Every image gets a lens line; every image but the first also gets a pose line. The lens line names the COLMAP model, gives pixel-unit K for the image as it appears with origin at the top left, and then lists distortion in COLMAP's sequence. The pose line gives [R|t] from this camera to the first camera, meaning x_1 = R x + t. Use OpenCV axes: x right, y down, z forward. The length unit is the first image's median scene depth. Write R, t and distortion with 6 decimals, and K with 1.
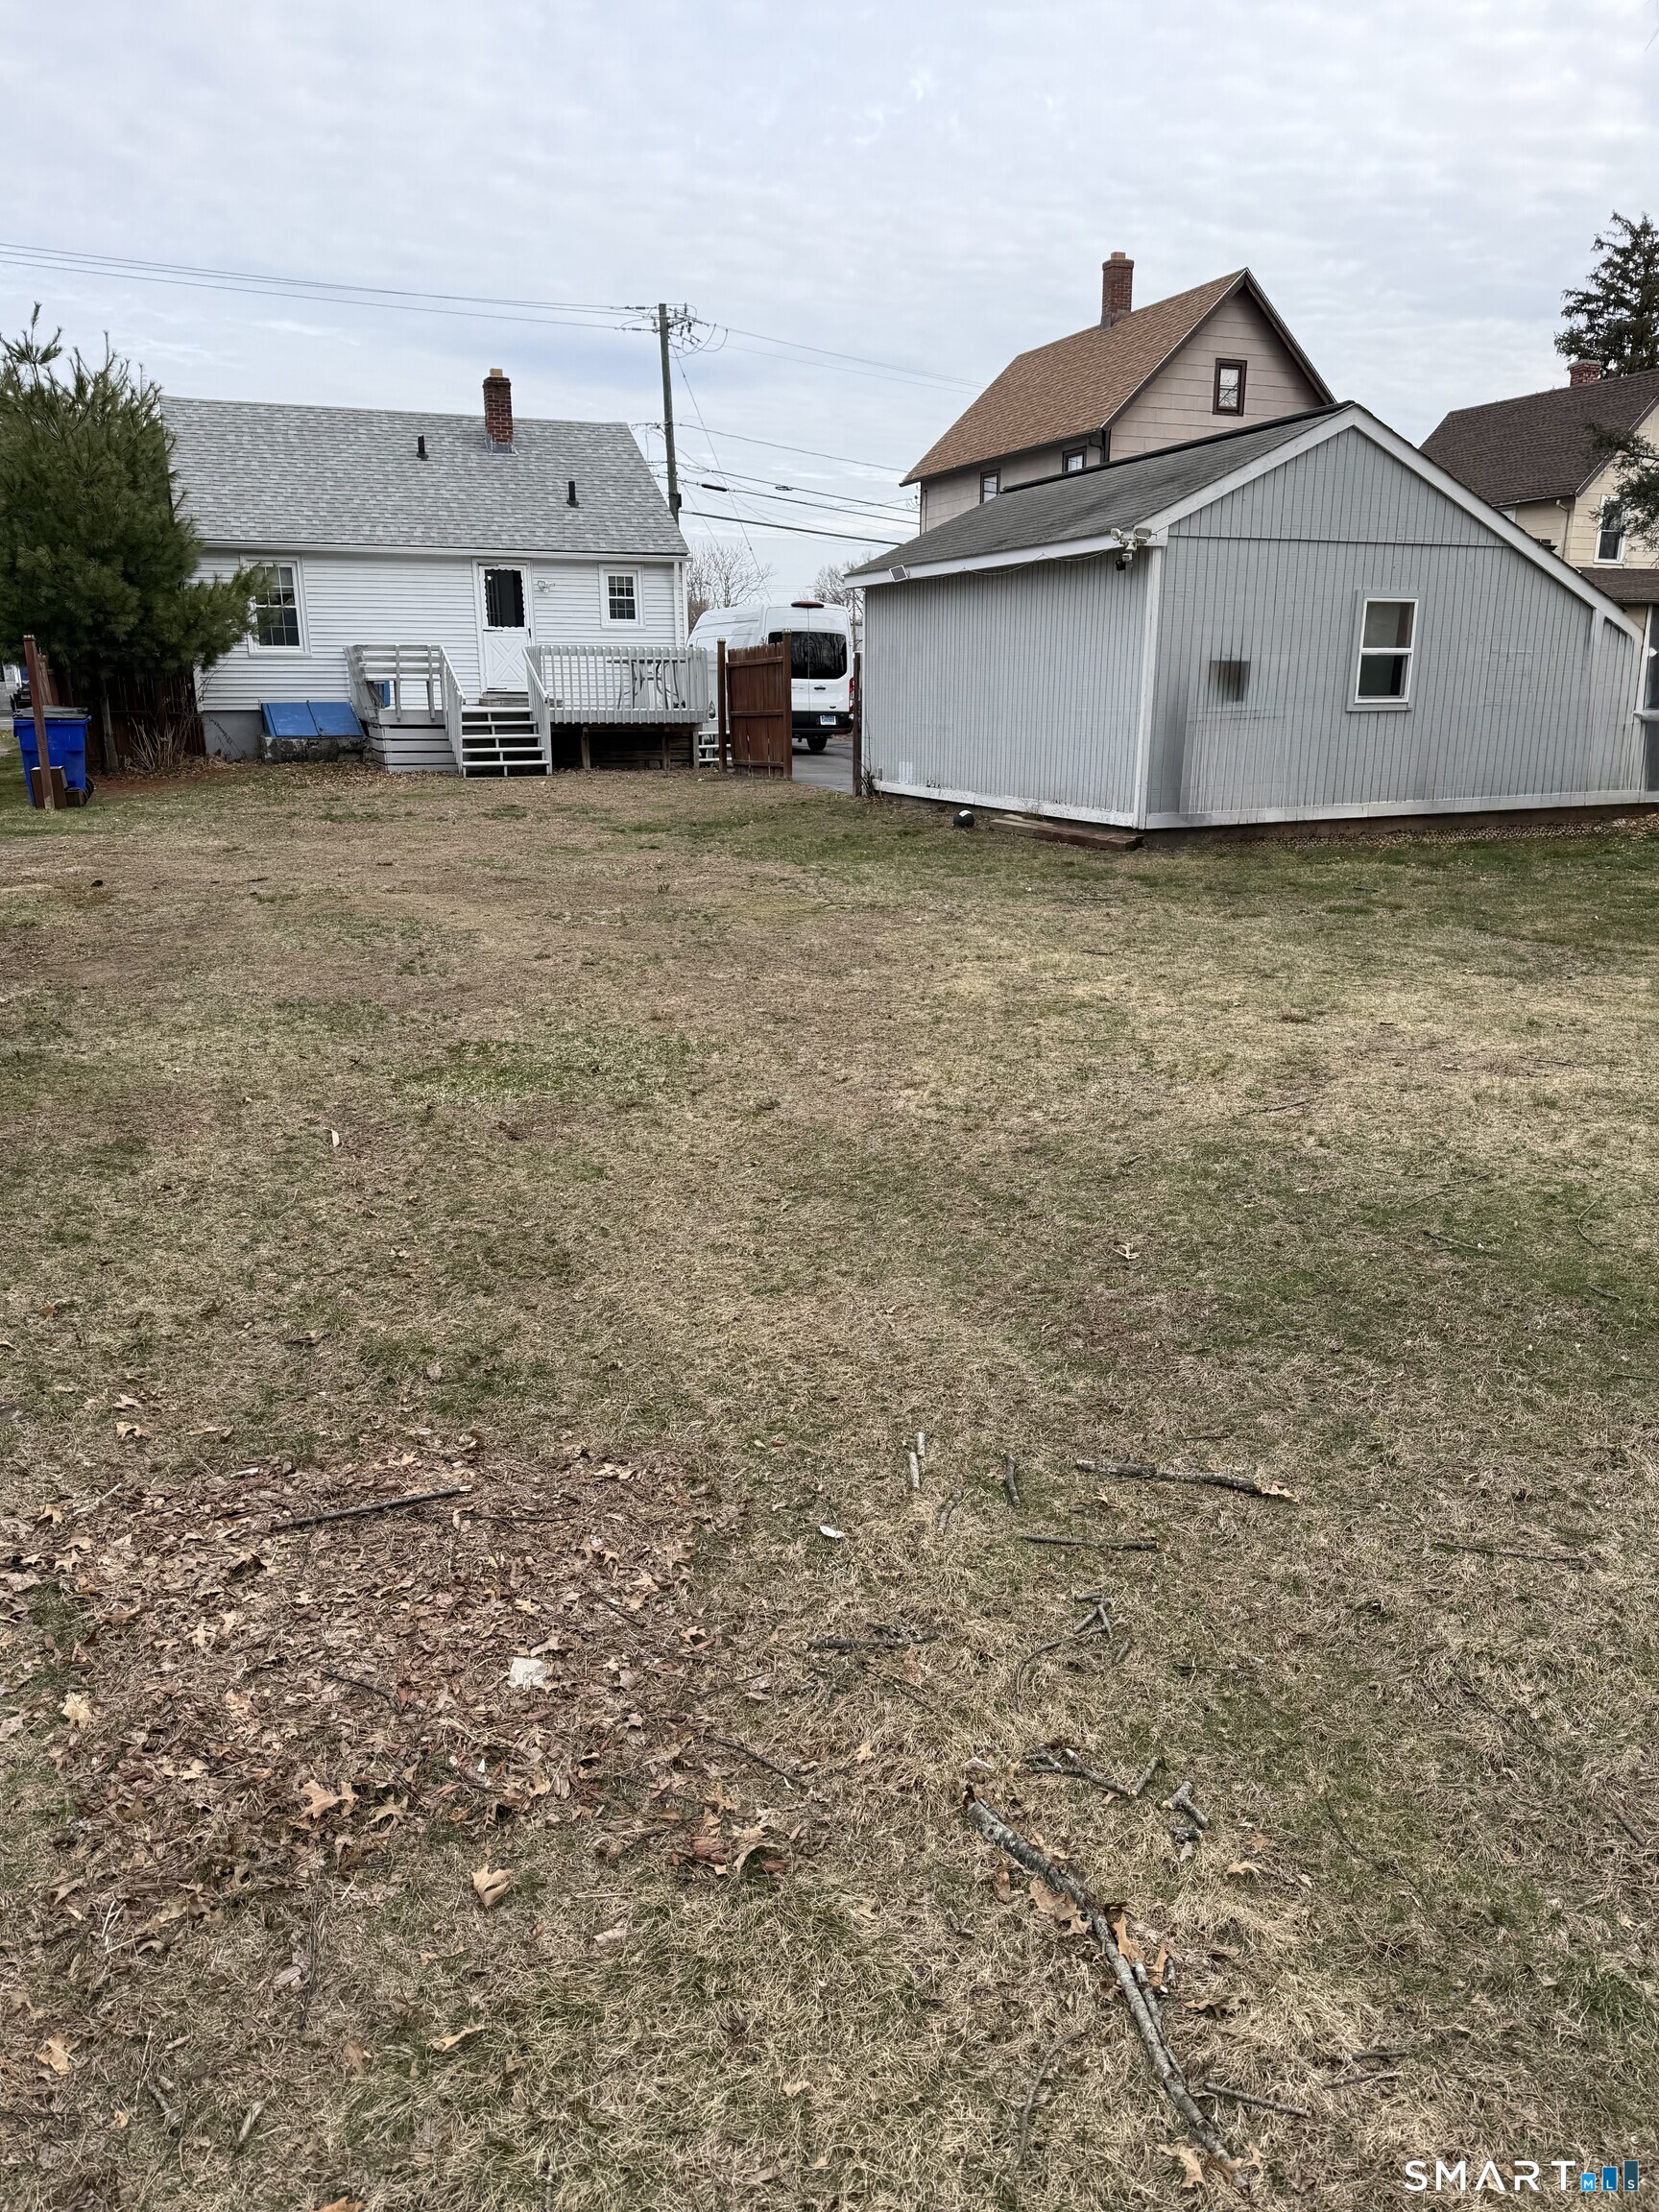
lens RADIAL K [[1572.8, 0, 829.5], [0, 1572.8, 1106.0], [0, 0, 1]] dist [0.057019, -0.070528]
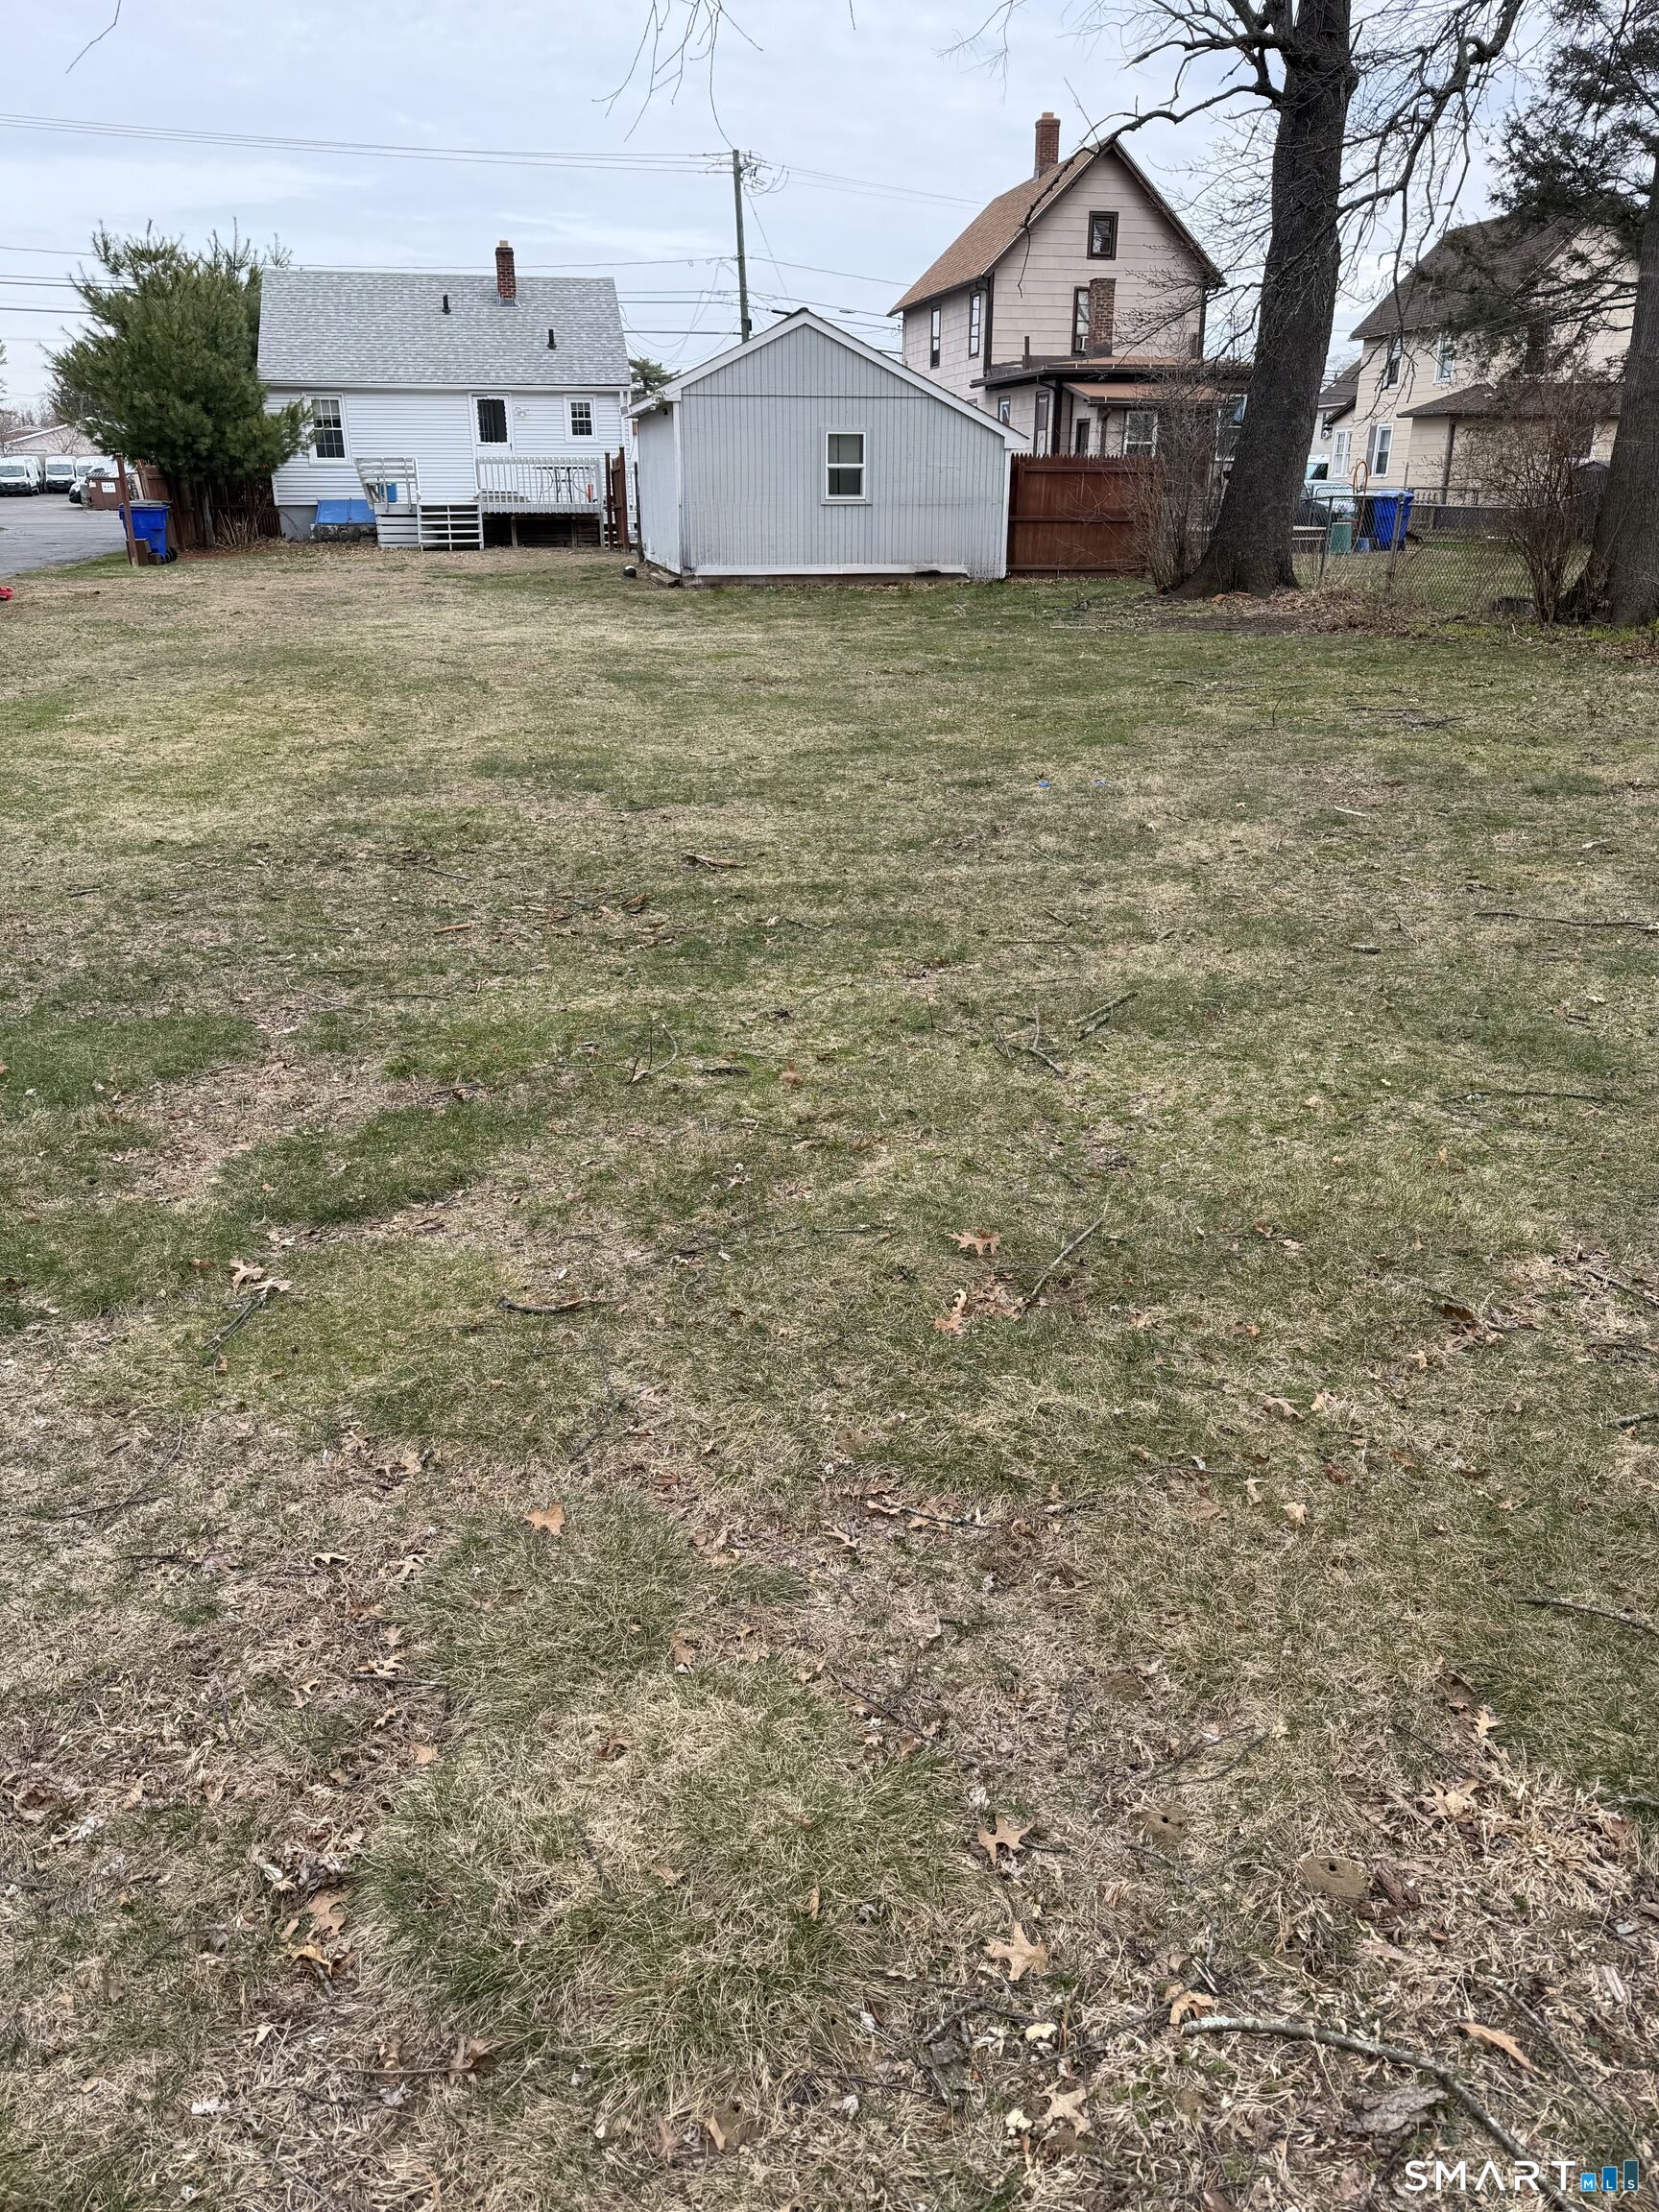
lens RADIAL K [[1487.9, 0, 829.5], [0, 1487.9, 1106.0], [0, 0, 1]] dist [0.004598, 0.002823]
pose [[0.987271, 0.063124, -0.145987, 0.312611], [-0.043203, 0.989792, 0.135811, 0.081764], [0.153070, -0.127776, 0.979920, -0.304491]]
